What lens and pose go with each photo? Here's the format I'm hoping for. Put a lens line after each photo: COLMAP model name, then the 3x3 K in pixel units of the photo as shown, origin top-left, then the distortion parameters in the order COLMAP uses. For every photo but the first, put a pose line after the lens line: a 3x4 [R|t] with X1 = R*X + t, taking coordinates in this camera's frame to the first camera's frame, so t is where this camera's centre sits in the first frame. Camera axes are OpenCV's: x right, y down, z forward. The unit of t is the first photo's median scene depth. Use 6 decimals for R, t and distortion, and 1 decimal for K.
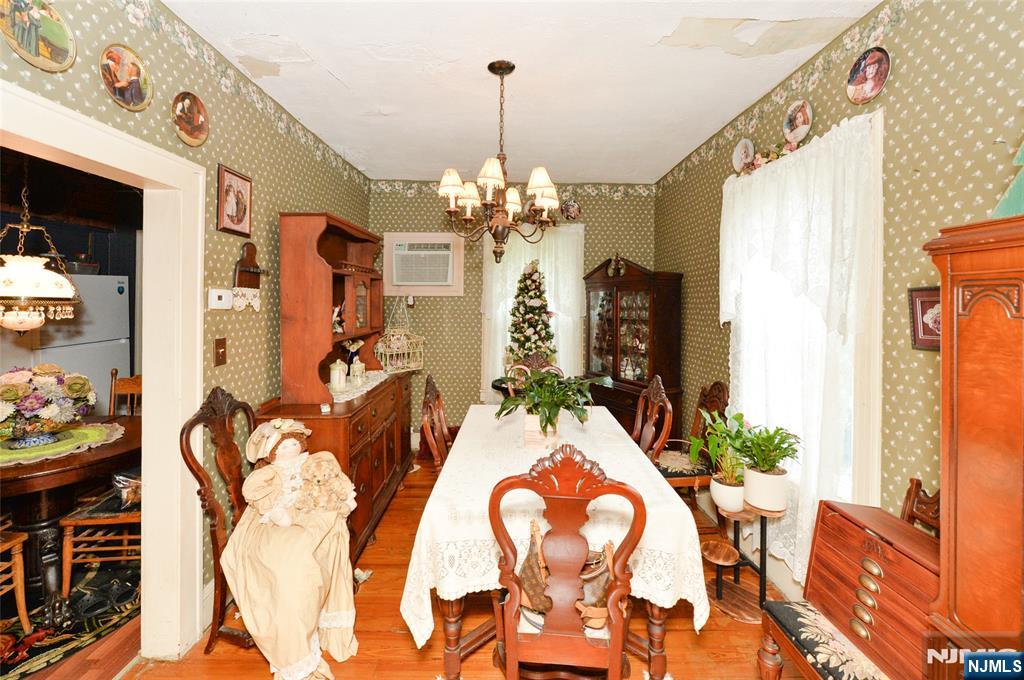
lens RADIAL K [[423.1, 0, 511.2], [0, 423.1, 300.6], [0, 0, 1]] dist [-0.001640, -0.000336]
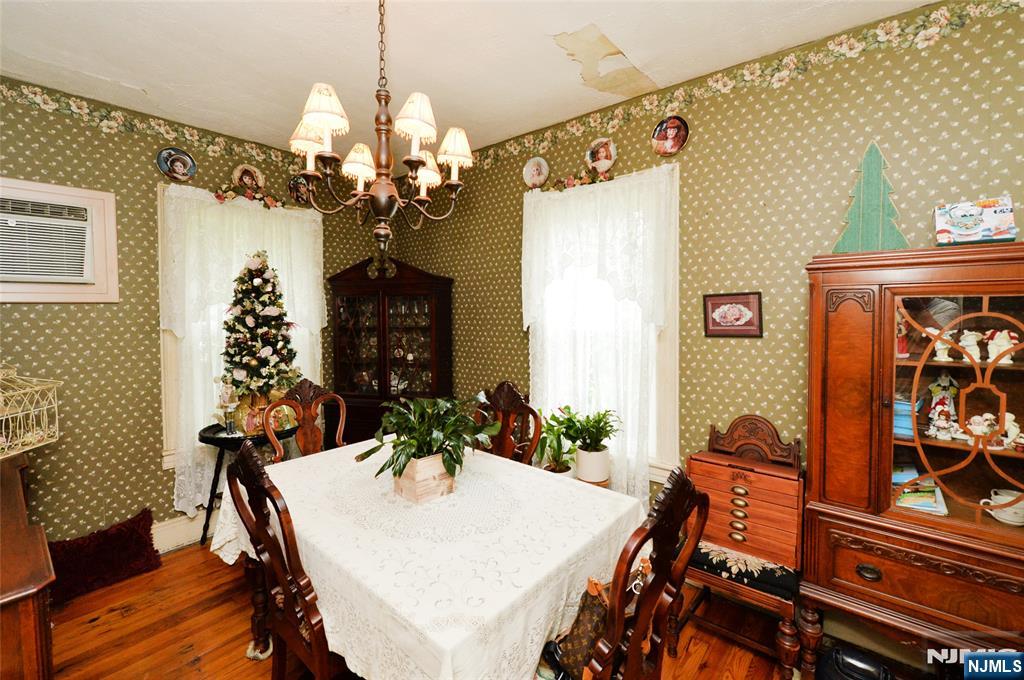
lens RADIAL K [[436.7, 0, 512.0], [0, 436.7, 319.4], [0, 0, 1]] dist [0.004209, 0.000092]
pose [[0.649517, -0.032563, 0.759650, -0.253436], [0.011472, 0.999388, 0.033031, -0.000755], [-0.760261, -0.012740, 0.649493, 0.215917]]
